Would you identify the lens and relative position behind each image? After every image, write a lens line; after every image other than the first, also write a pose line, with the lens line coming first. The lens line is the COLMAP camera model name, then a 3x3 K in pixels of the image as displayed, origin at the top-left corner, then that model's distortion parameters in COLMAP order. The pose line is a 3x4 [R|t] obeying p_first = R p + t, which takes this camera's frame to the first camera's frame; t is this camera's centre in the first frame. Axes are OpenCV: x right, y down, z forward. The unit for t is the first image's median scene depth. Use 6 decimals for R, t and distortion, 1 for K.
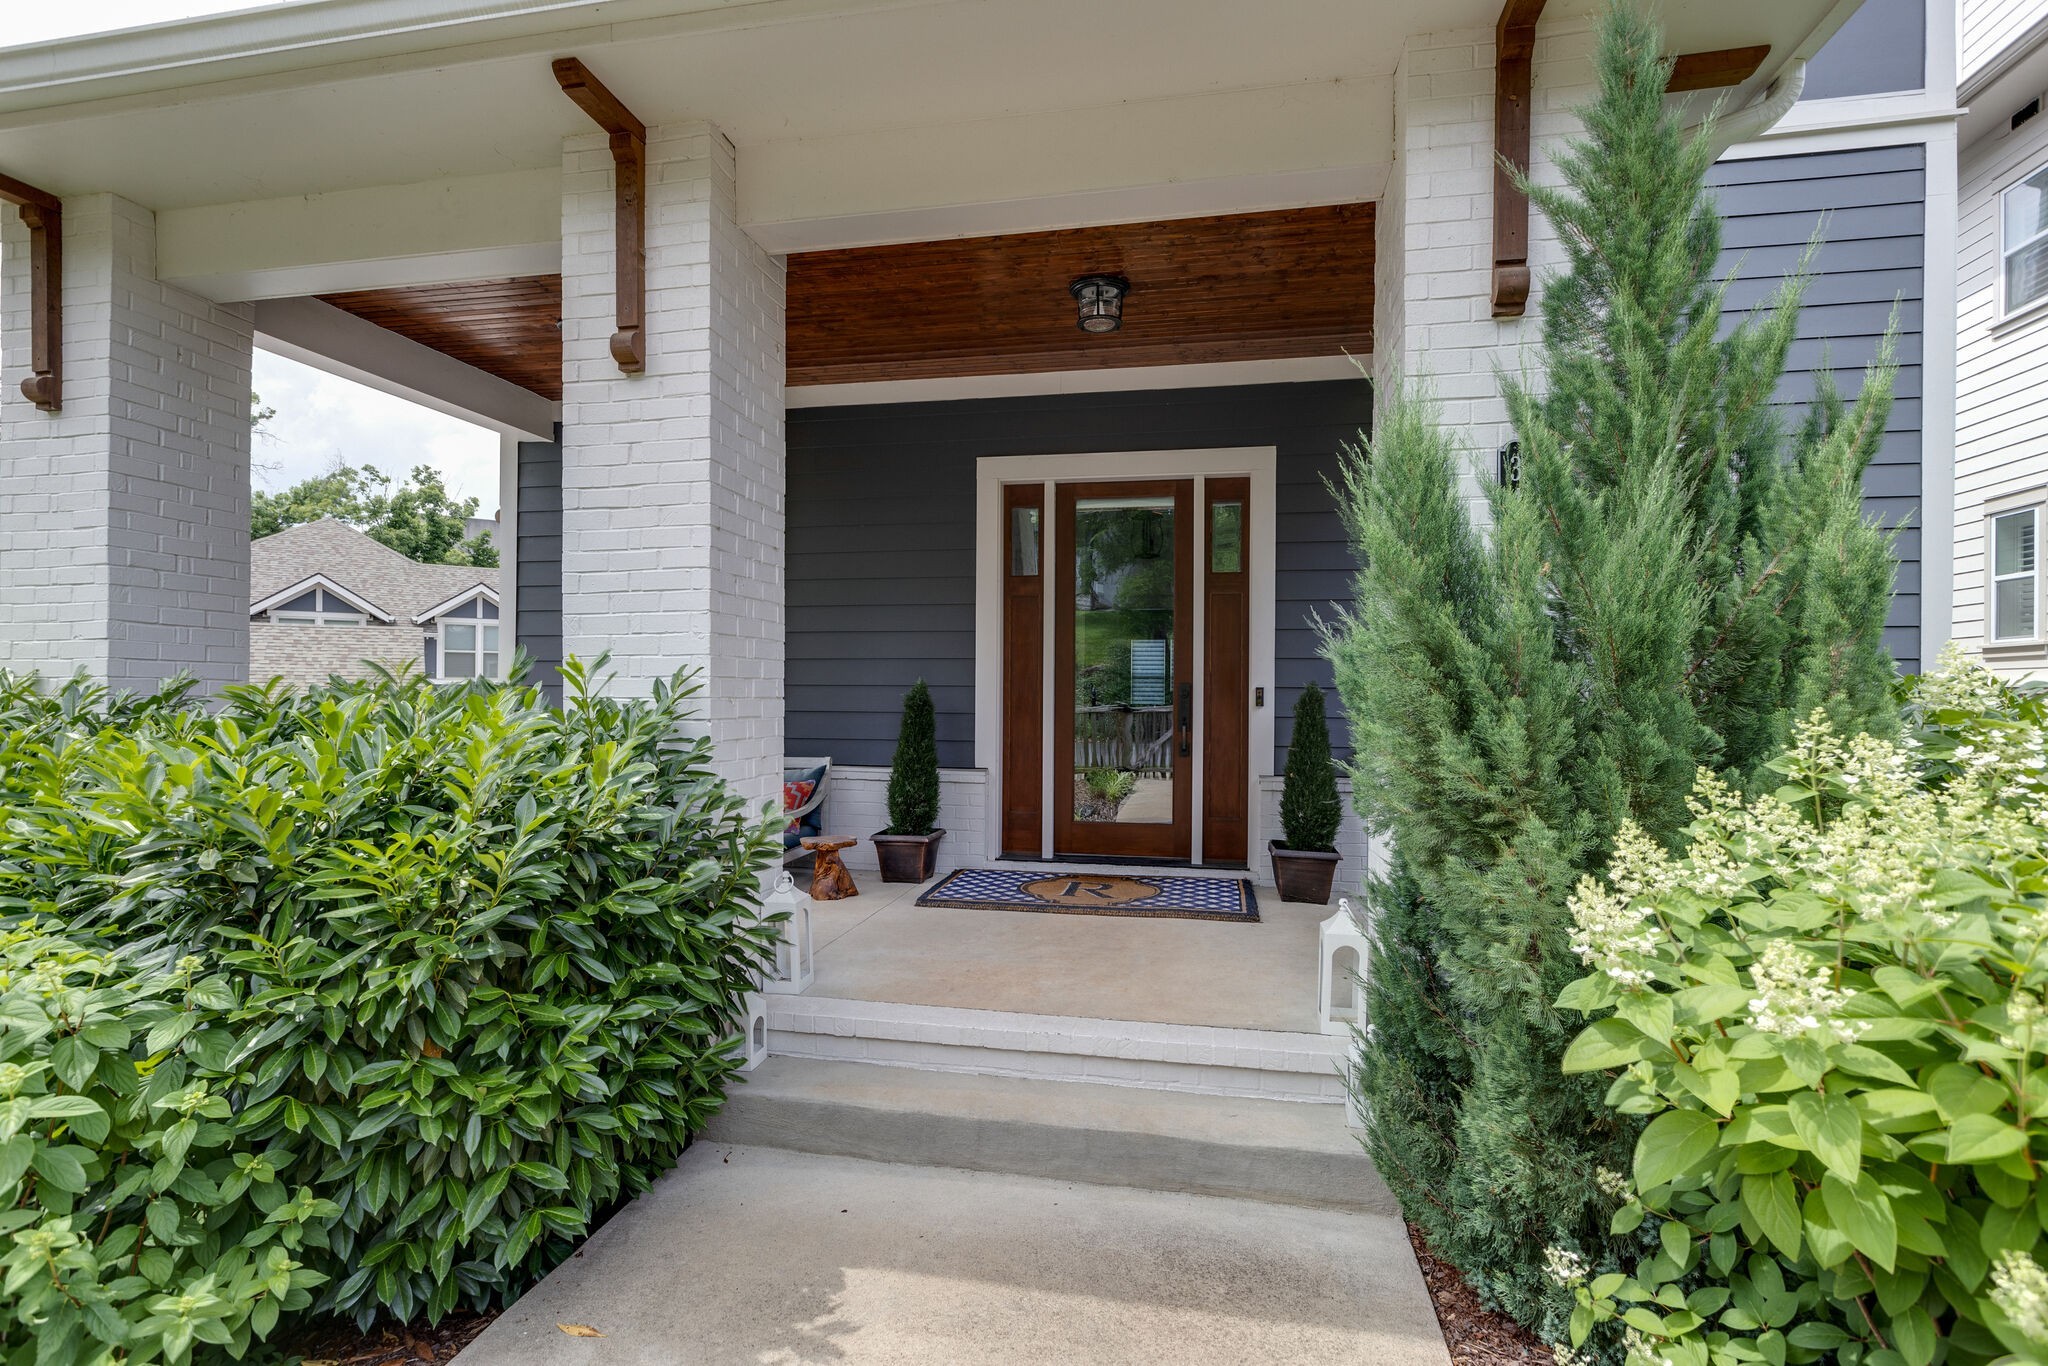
lens RADIAL K [[999.6, 0, 1018.7], [0, 999.6, 683.6], [0, 0, 1]] dist [0.002333, 0.000339]
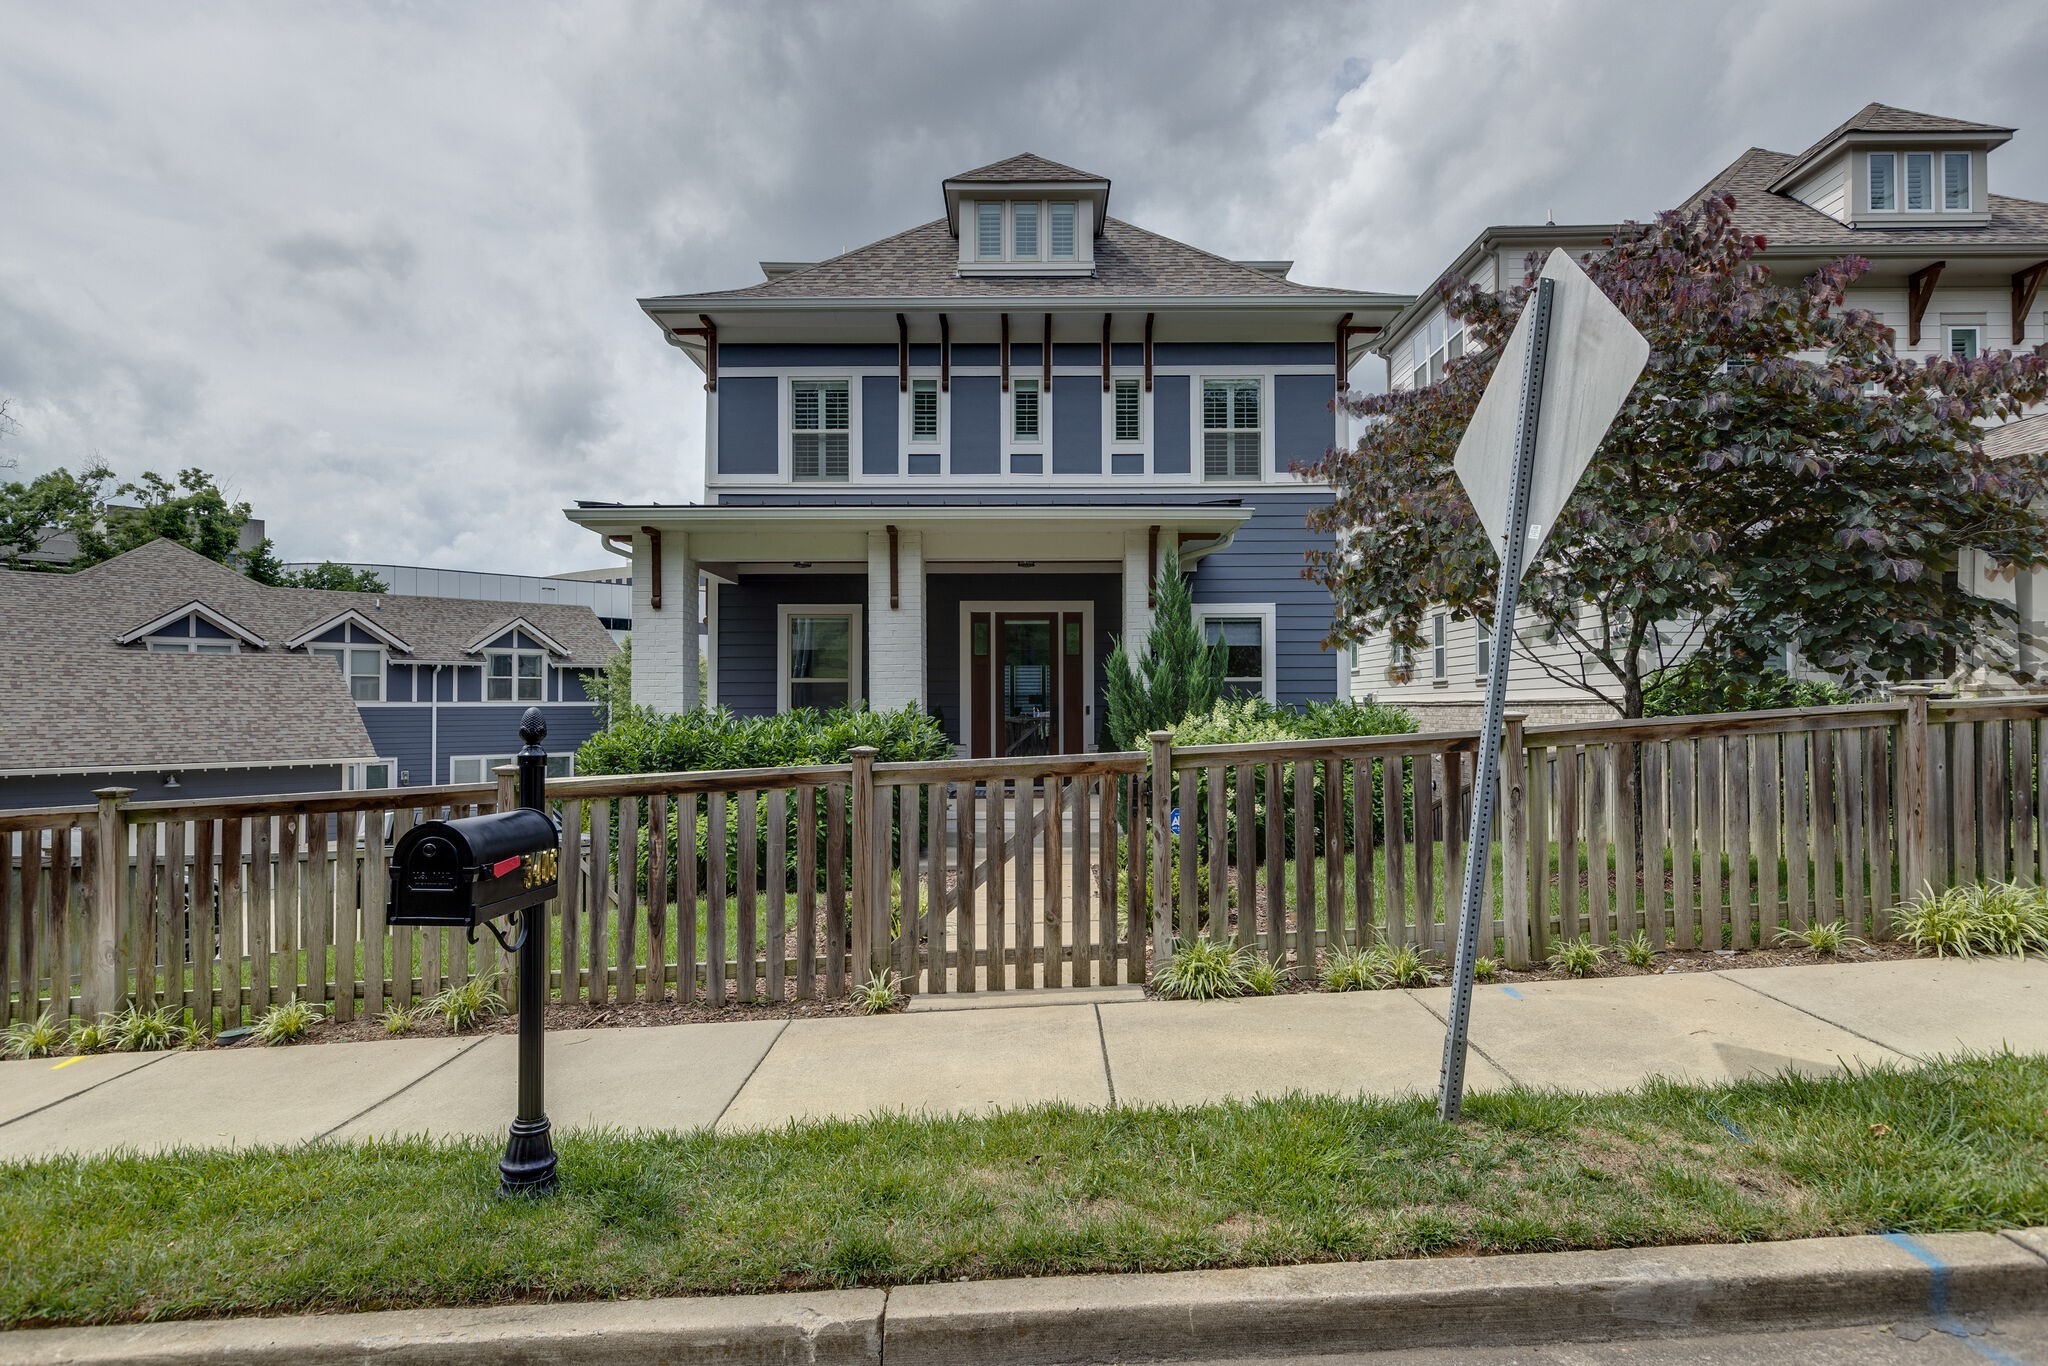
lens RADIAL K [[999.6, 0, 1025.8], [0, 999.6, 690.2], [0, 0, 1]] dist [0.002333, 0.000339]
pose [[0.984205, -0.006252, 0.176923, -0.252049], [0.008057, 0.999923, -0.009481, -0.009418], [-0.176850, 0.010756, 0.984179, -1.021103]]
